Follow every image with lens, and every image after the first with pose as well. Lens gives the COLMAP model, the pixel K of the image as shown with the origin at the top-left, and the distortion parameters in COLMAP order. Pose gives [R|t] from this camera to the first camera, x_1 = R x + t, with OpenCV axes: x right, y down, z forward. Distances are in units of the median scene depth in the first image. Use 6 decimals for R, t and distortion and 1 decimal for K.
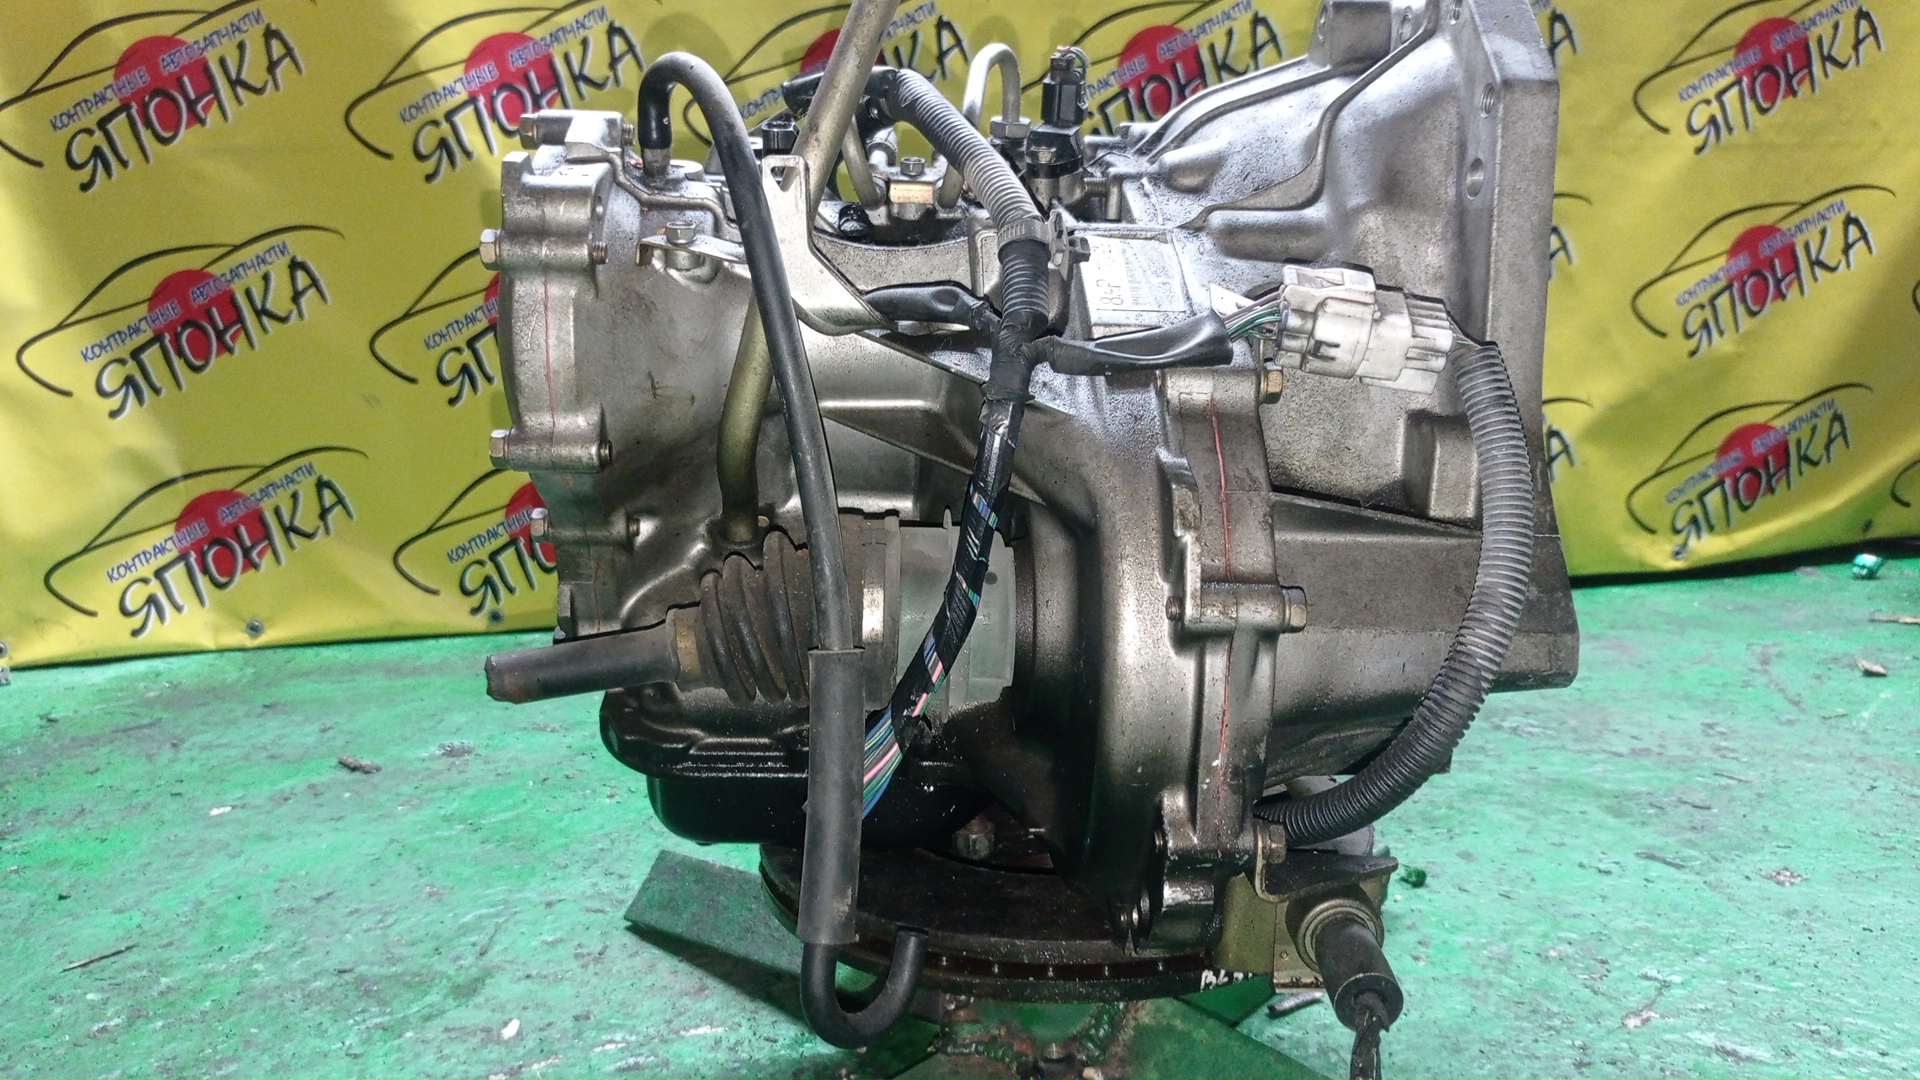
lens RADIAL K [[1775.0, 0, 888.1], [0, 1775.0, 564.0], [0, 0, 1]] dist [0.005192, -0.003629]
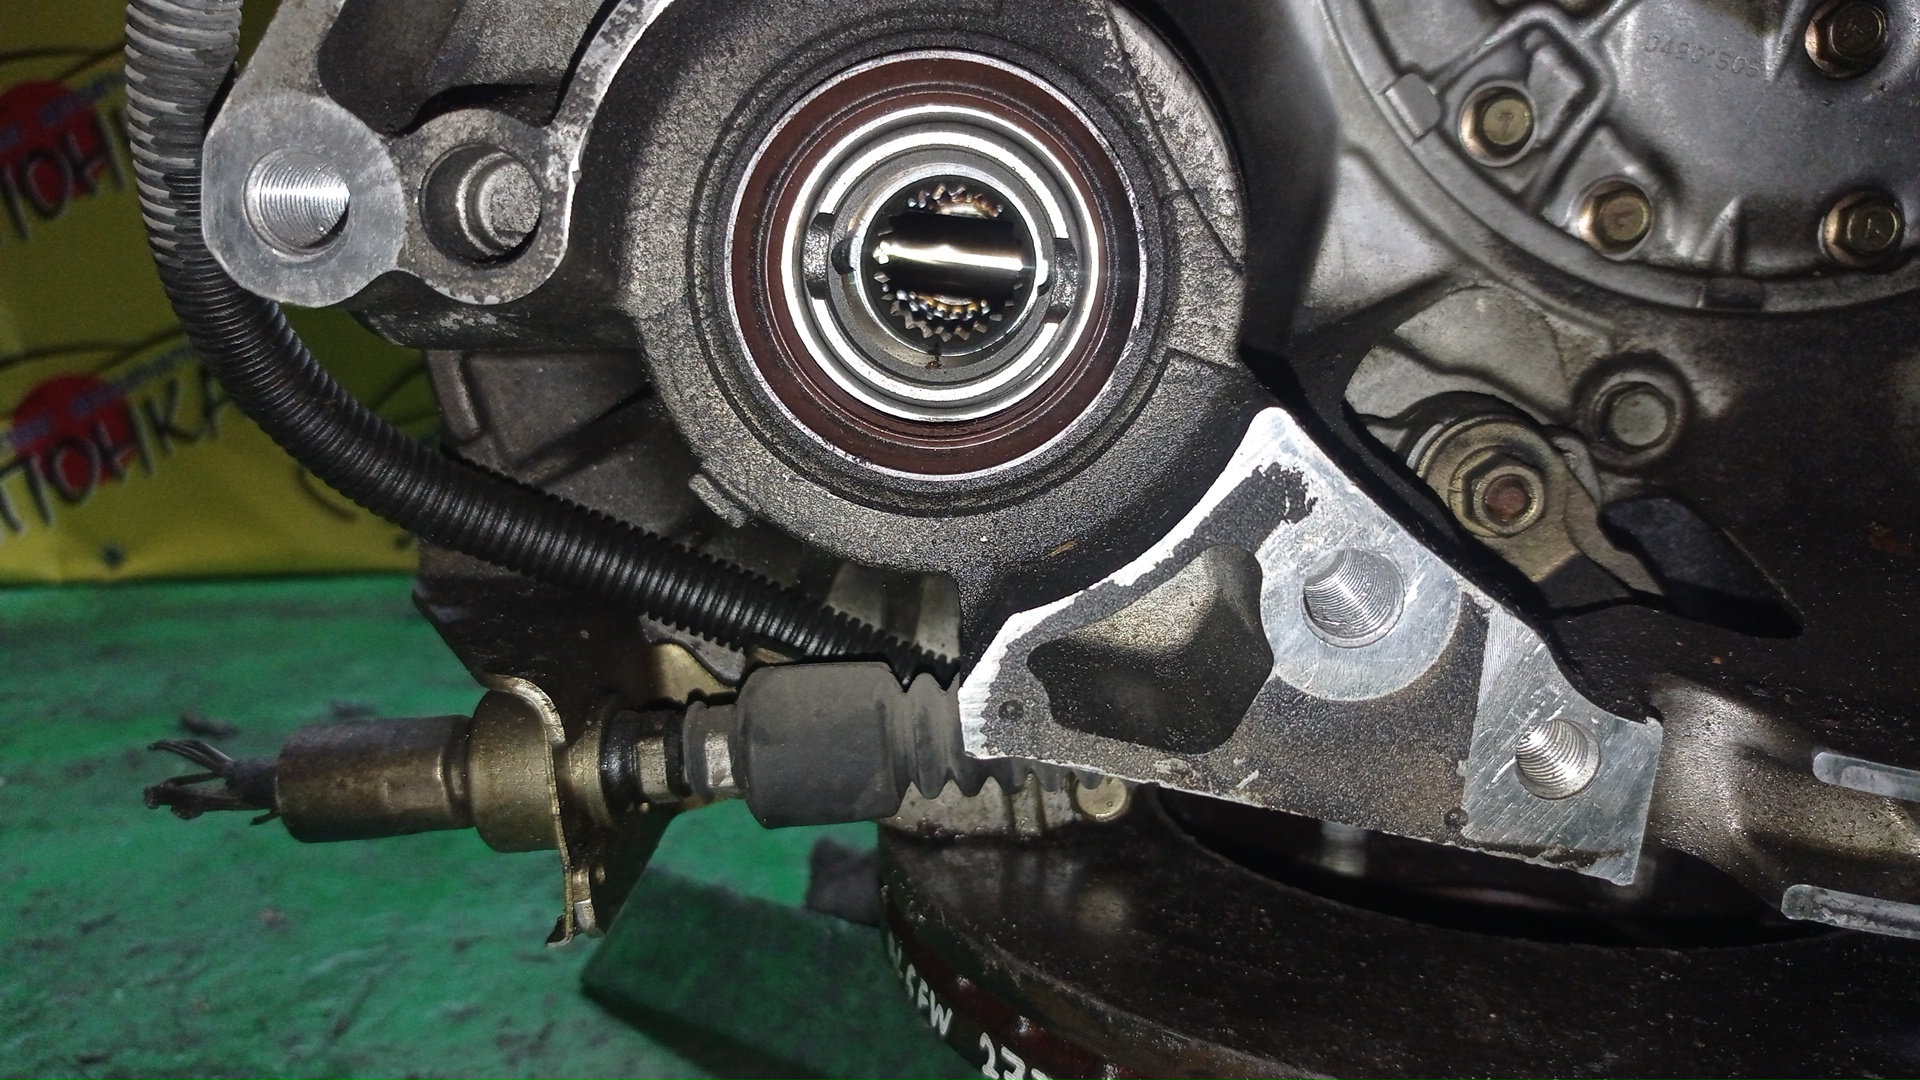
lens RADIAL K [[1535.6, 0, 836.5], [0, 1535.6, 599.6], [0, 0, 1]] dist [-0.002446, 0.001521]
pose [[0.999599, 0.026286, 0.010540, -0.061162], [-0.026211, 0.999631, -0.007171, 0.063349], [-0.010725, 0.006892, 0.999919, 0.407164]]
